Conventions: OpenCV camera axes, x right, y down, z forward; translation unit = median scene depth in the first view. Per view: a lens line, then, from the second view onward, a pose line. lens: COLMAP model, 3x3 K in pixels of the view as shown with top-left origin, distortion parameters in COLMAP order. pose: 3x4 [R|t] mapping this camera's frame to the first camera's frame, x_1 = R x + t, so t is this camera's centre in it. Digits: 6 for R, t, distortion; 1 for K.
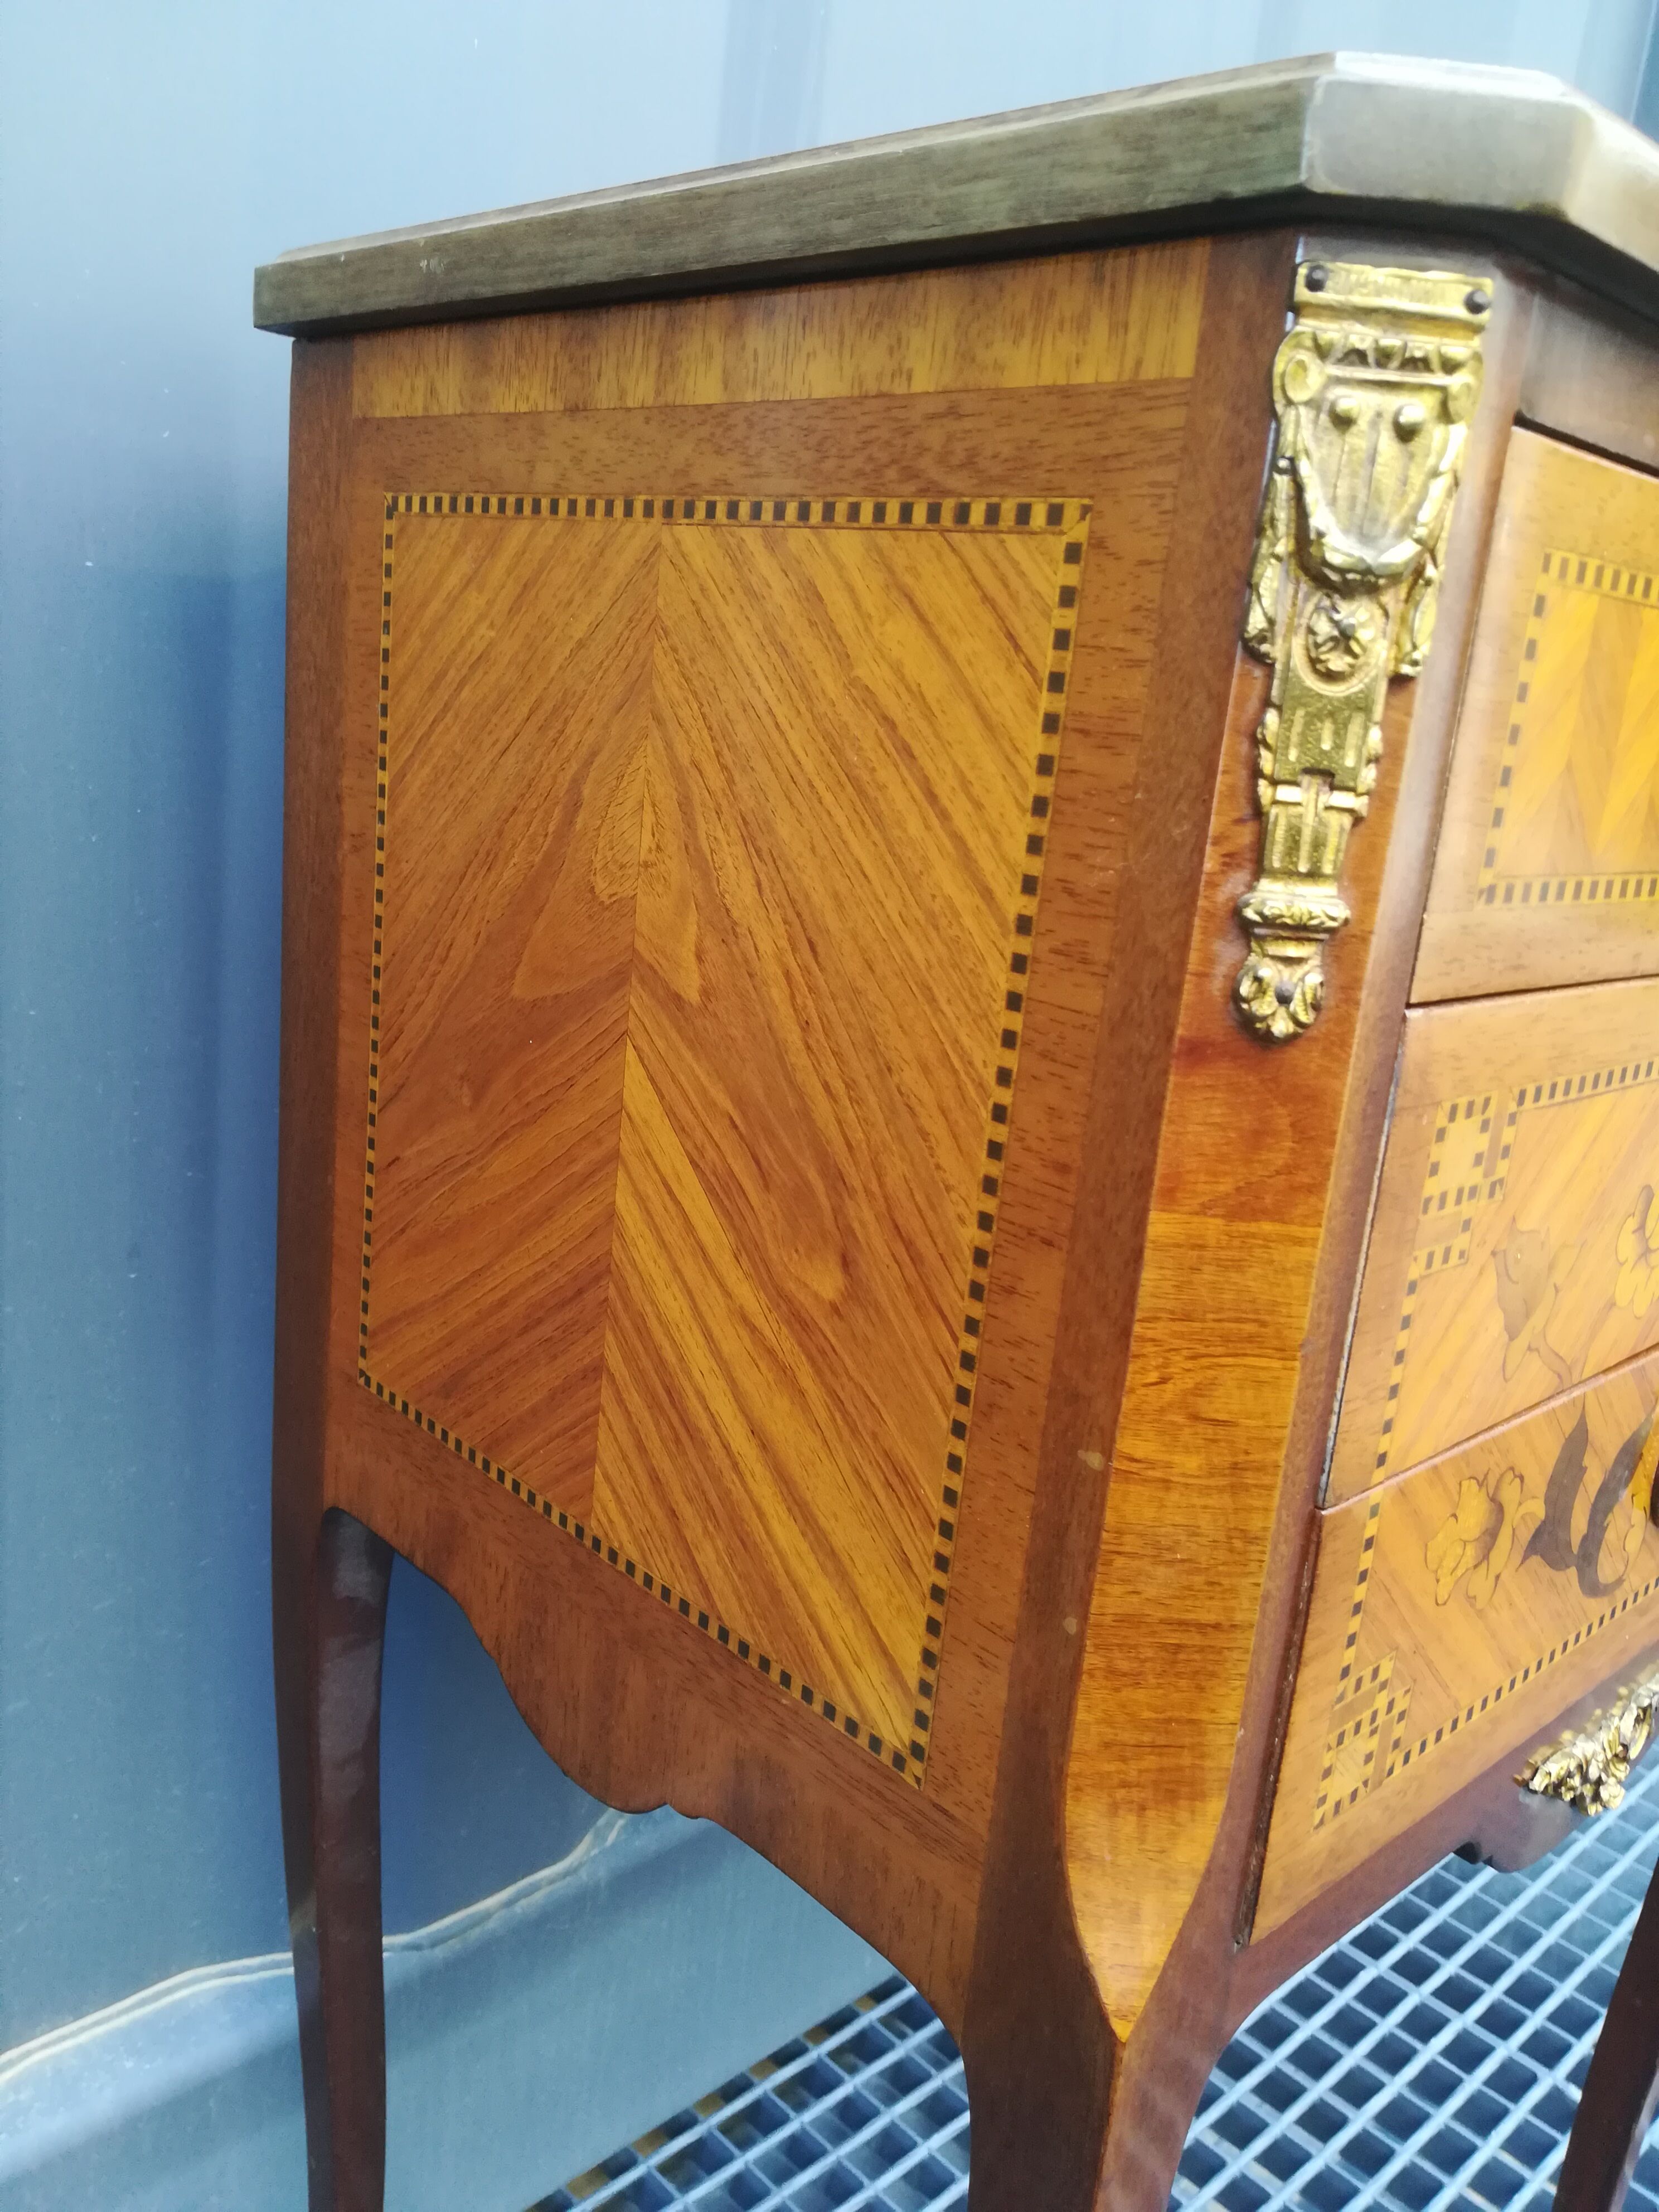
lens RADIAL K [[1691.5, 0, 817.2], [0, 1691.5, 1099.4], [0, 0, 1]] dist [0.063115, -0.104734]
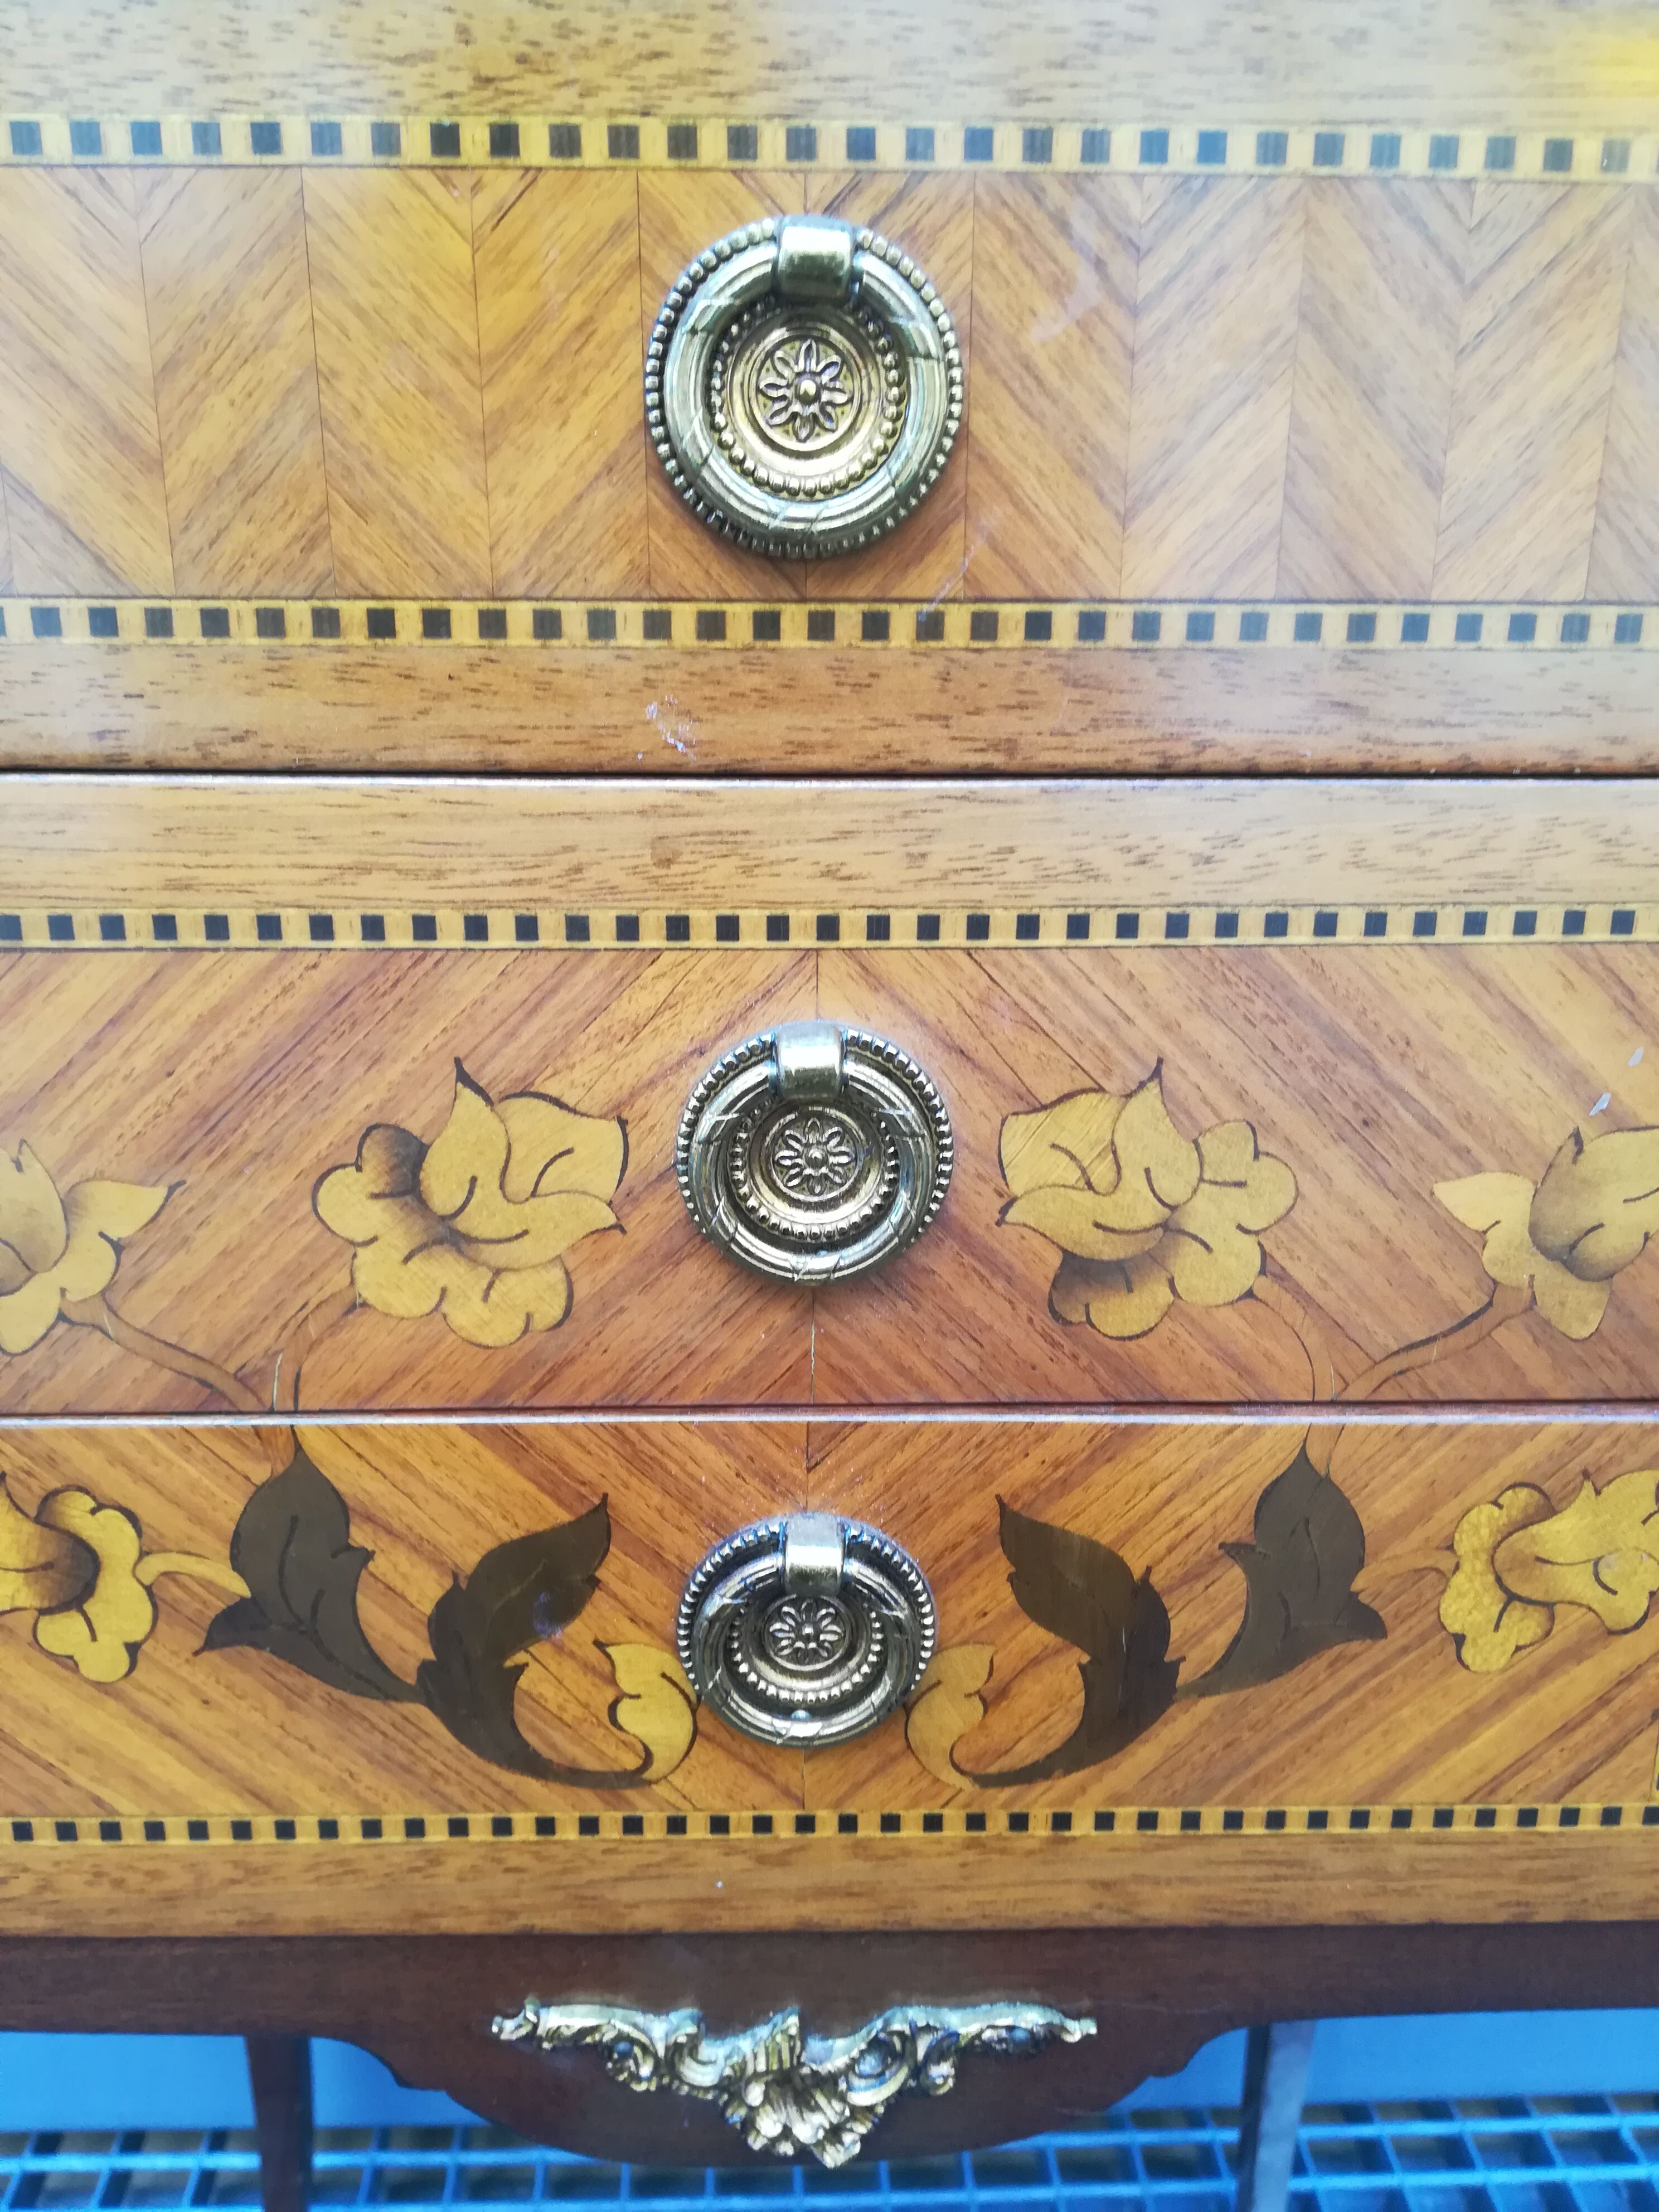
lens RADIAL K [[1691.5, 0, 817.2], [0, 1691.5, 1099.4], [0, 0, 1]] dist [0.063115, -0.104734]
pose [[0.751037, 0.116926, -0.649825, 1.116252], [-0.102135, 0.992922, 0.060619, -0.015111], [0.652313, 0.020843, 0.757663, 0.697997]]
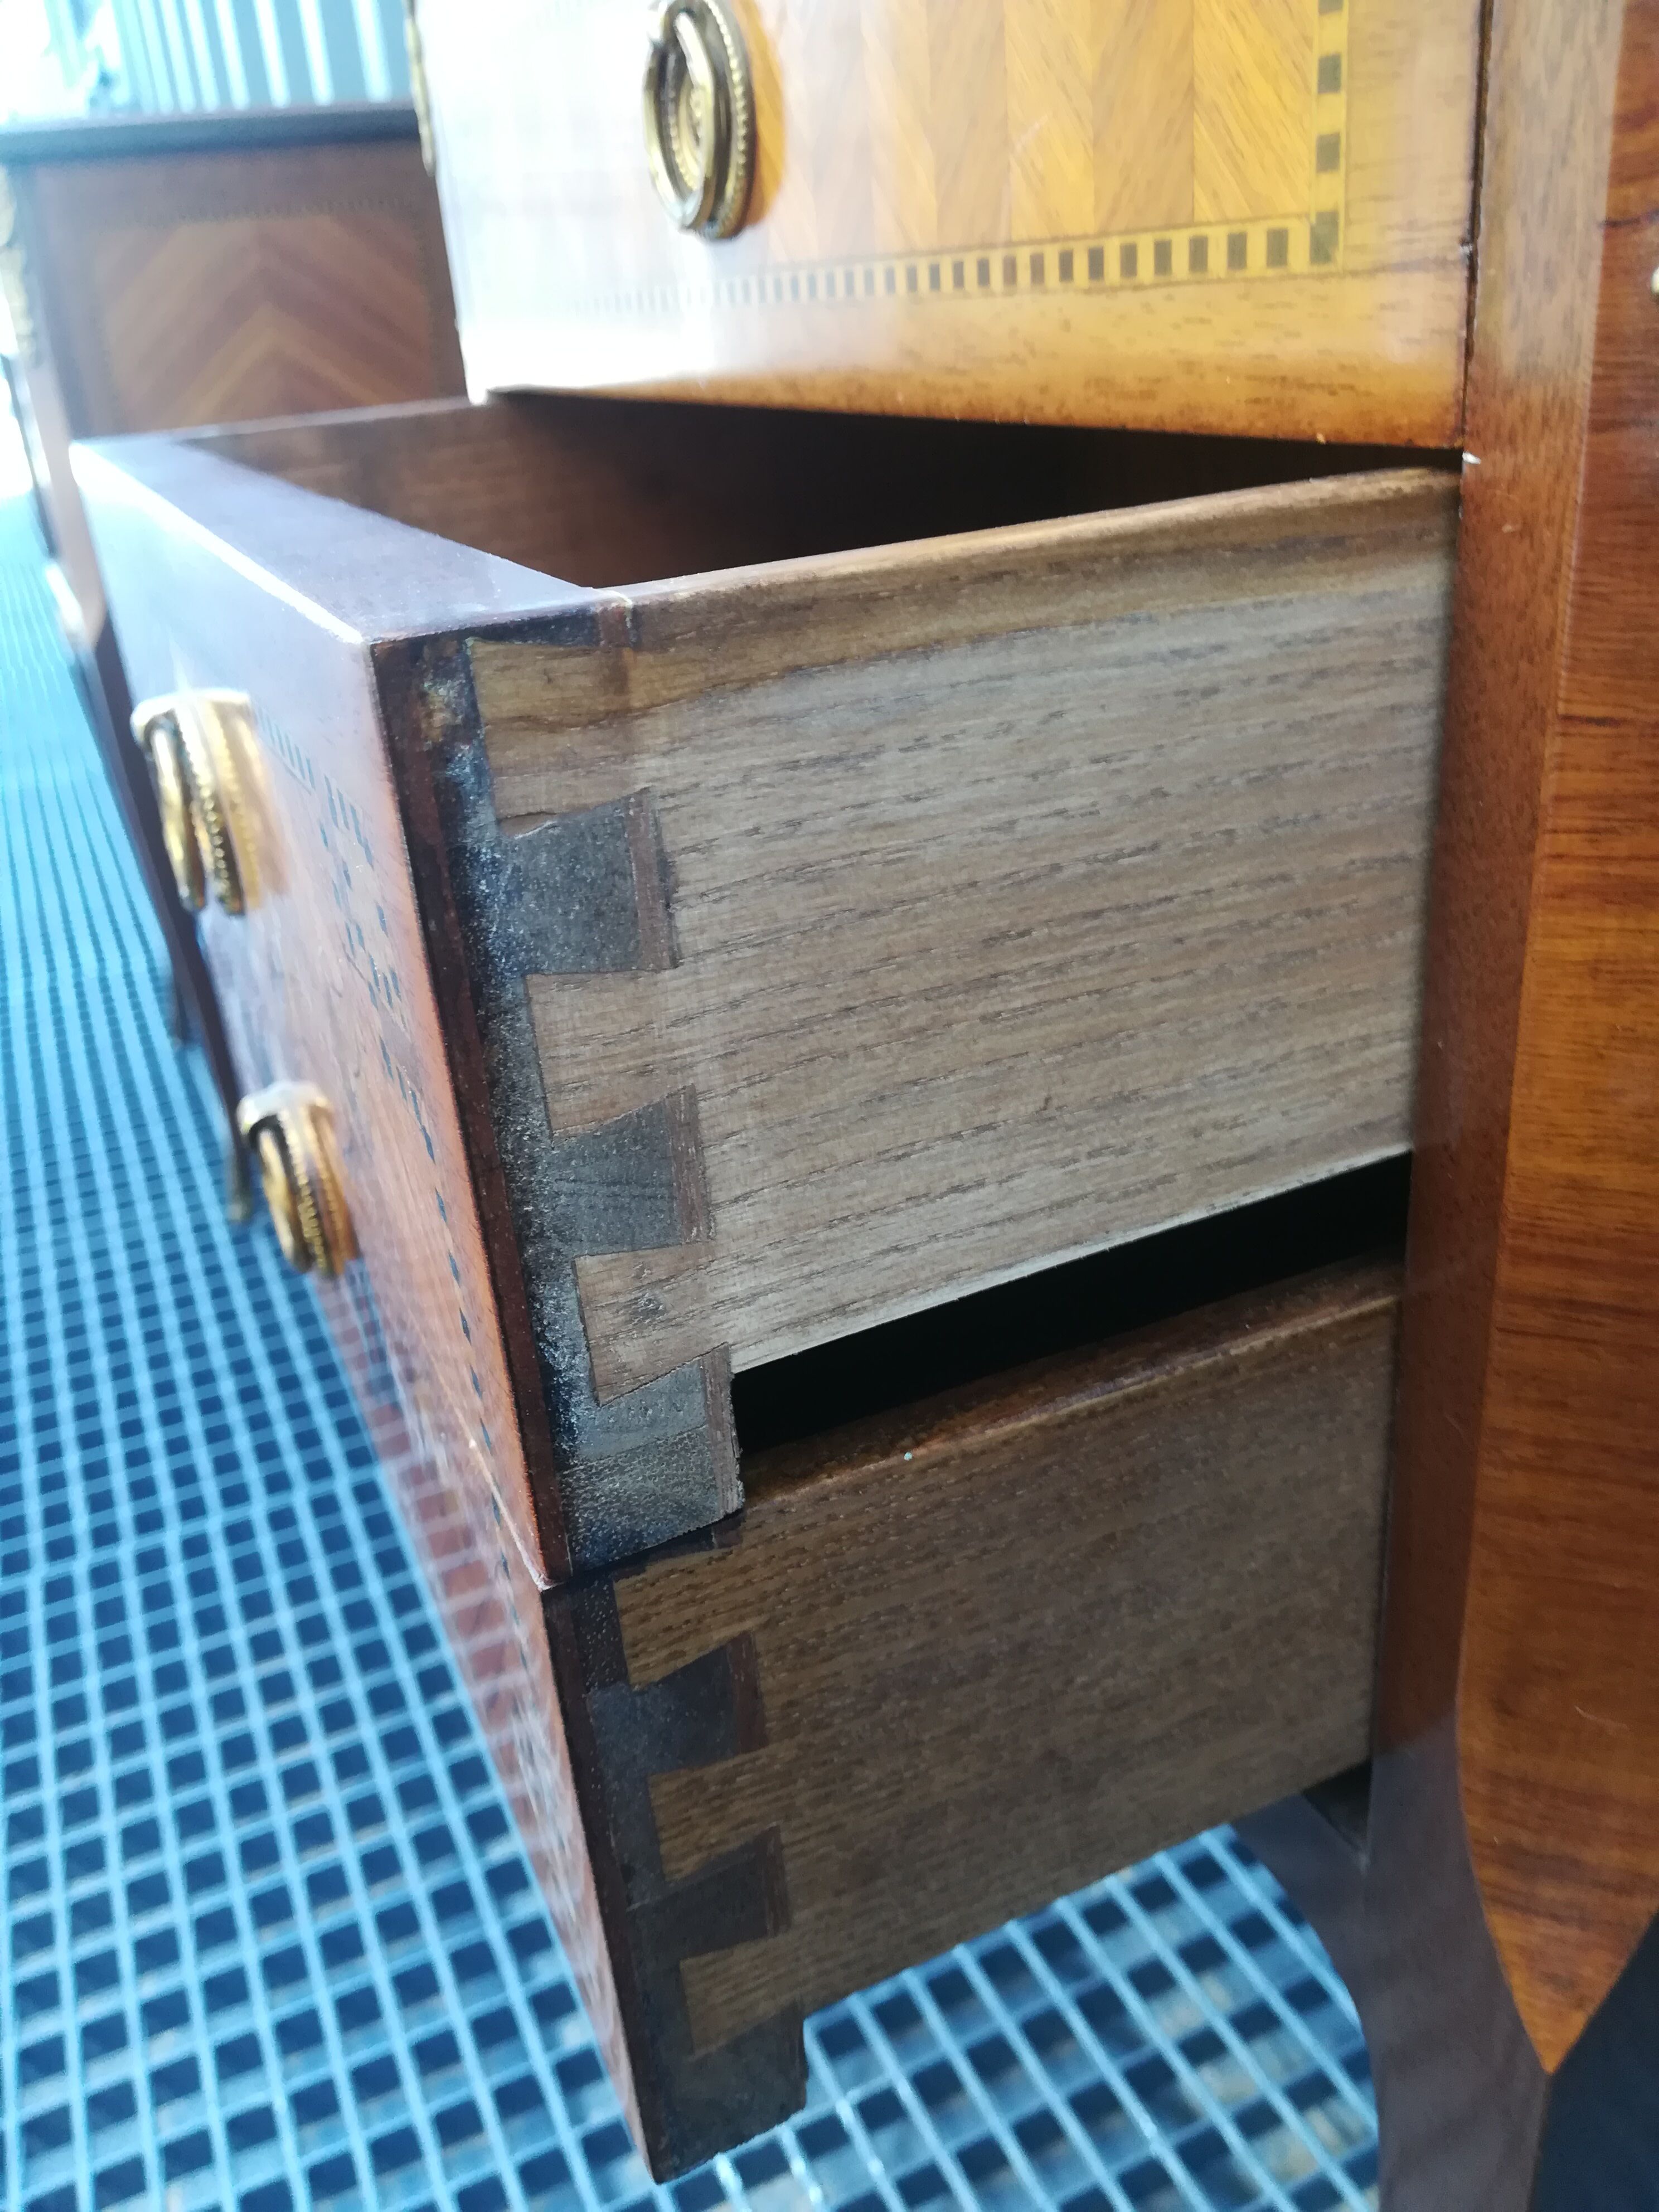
lens RADIAL K [[1766.8, 0, 814.4], [0, 1766.8, 1099.1], [0, 0, 1]] dist [0.034830, -0.087987]
pose [[-0.323225, 0.336280, -0.884557, 1.618852], [-0.183703, 0.894654, 0.407245, -0.160997], [0.928320, 0.294127, -0.227399, 1.545812]]
